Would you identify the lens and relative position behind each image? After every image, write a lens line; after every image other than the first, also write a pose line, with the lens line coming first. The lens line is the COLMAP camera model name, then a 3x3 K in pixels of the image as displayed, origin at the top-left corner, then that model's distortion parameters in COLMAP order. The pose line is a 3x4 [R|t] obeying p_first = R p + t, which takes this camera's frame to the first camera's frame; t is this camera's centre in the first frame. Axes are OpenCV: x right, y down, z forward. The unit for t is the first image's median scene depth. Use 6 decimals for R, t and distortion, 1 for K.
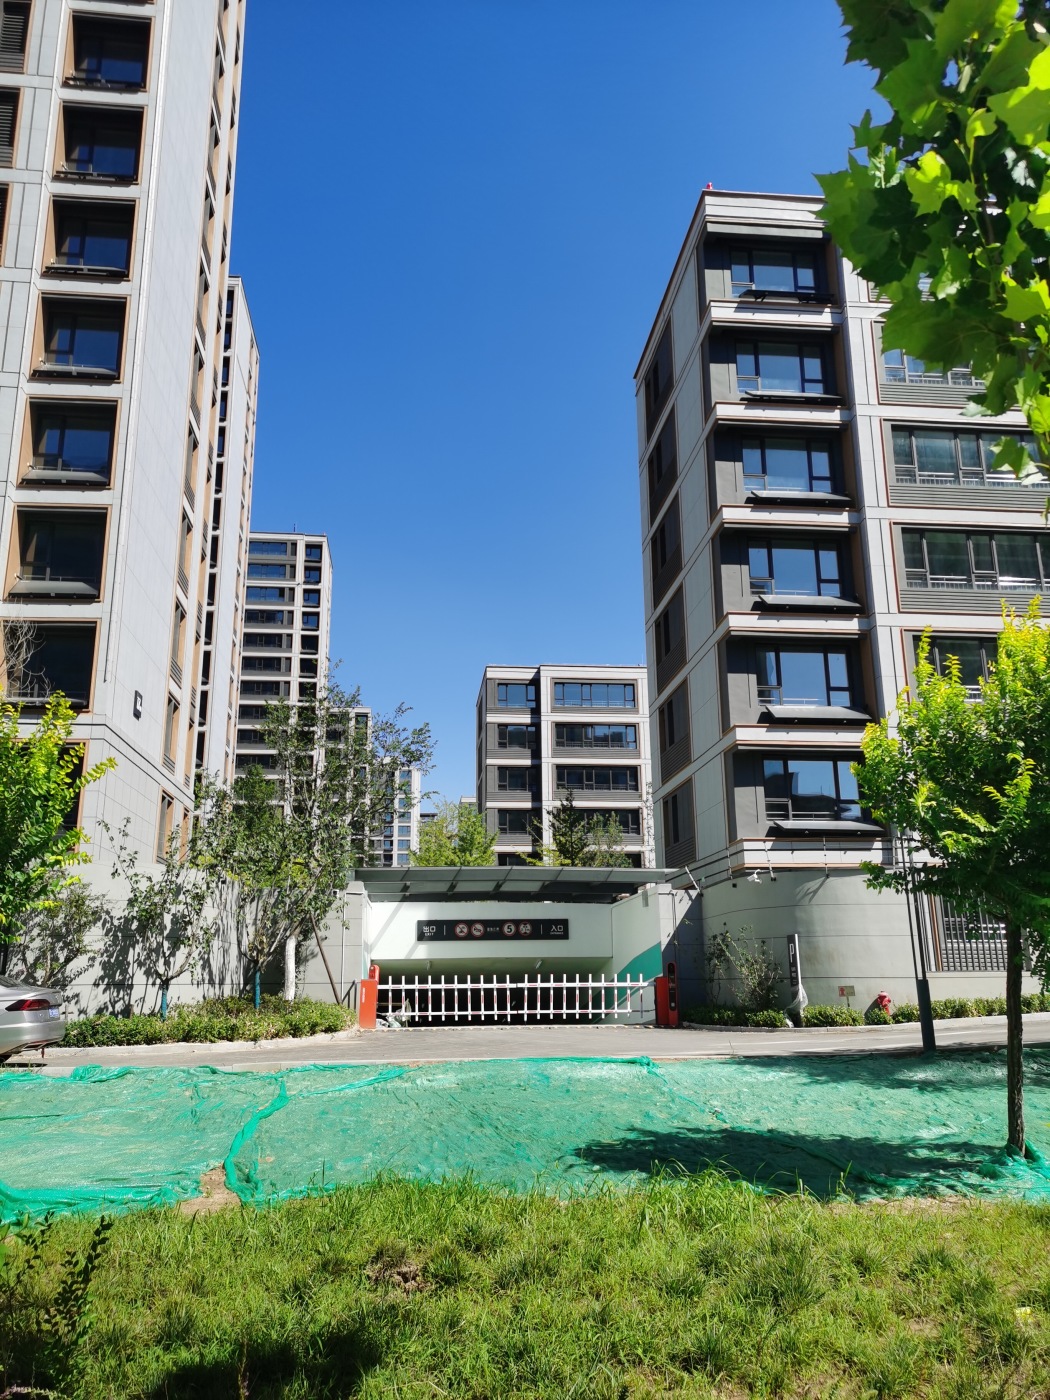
lens RADIAL K [[1062.4, 0, 525.0], [0, 1062.4, 700.0], [0, 0, 1]] dist [0.012009, 0.003702]
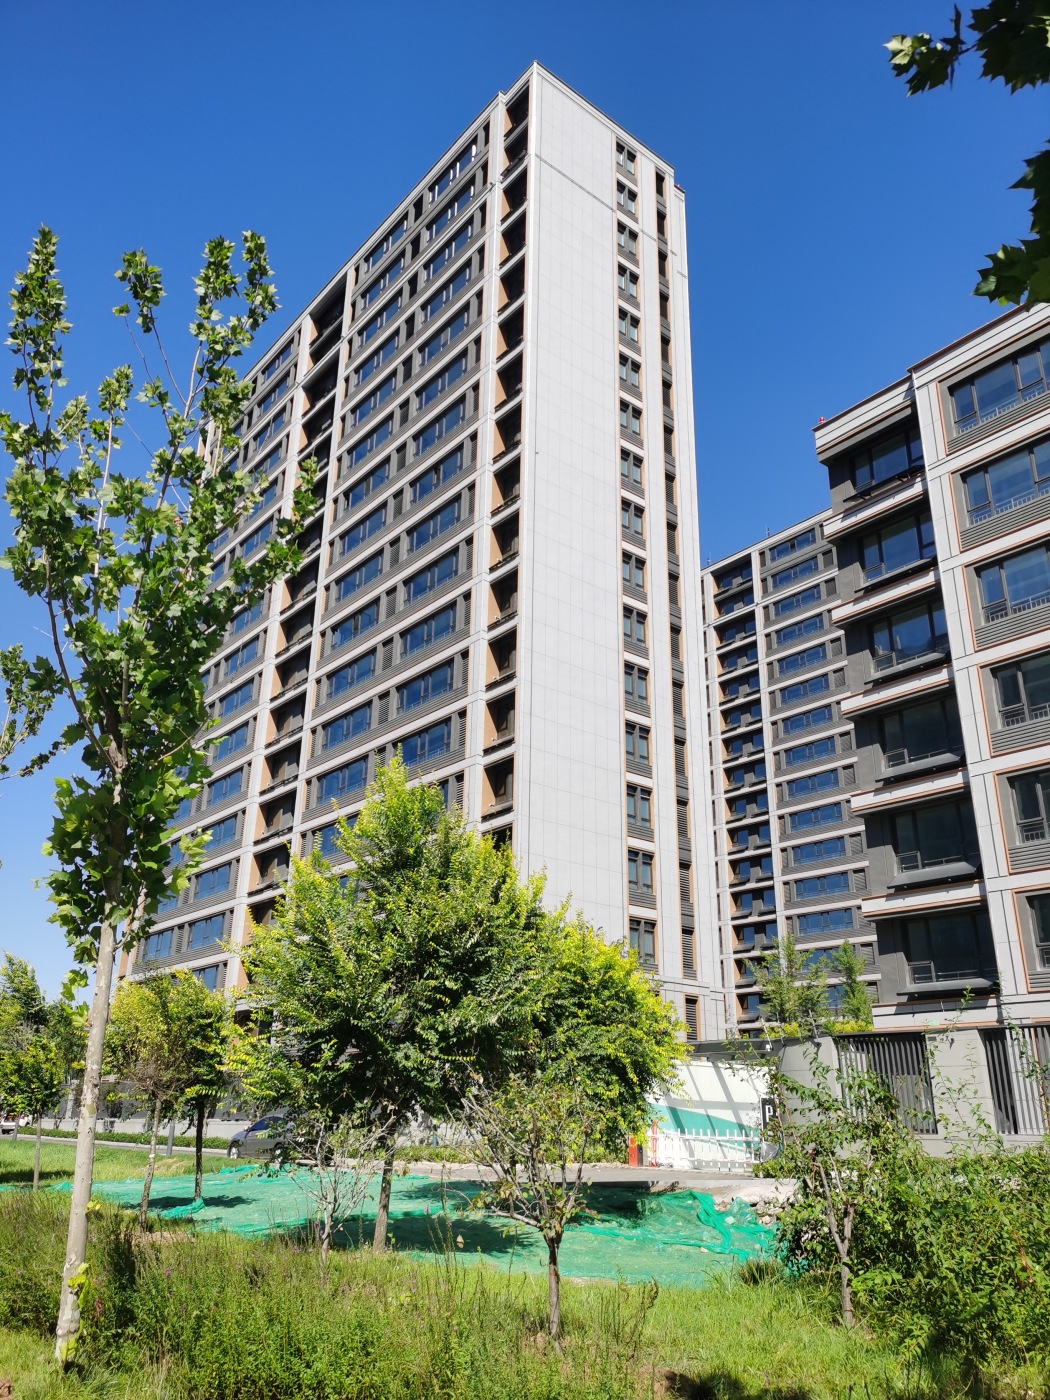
lens RADIAL K [[1062.4, 0, 525.0], [0, 1062.4, 700.0], [0, 0, 1]] dist [0.012009, 0.003702]
pose [[0.548202, -0.292441, -0.783551, 0.886940], [0.187698, 0.955996, -0.225481, 0.008603], [0.815011, -0.023462, 0.578970, 0.069677]]
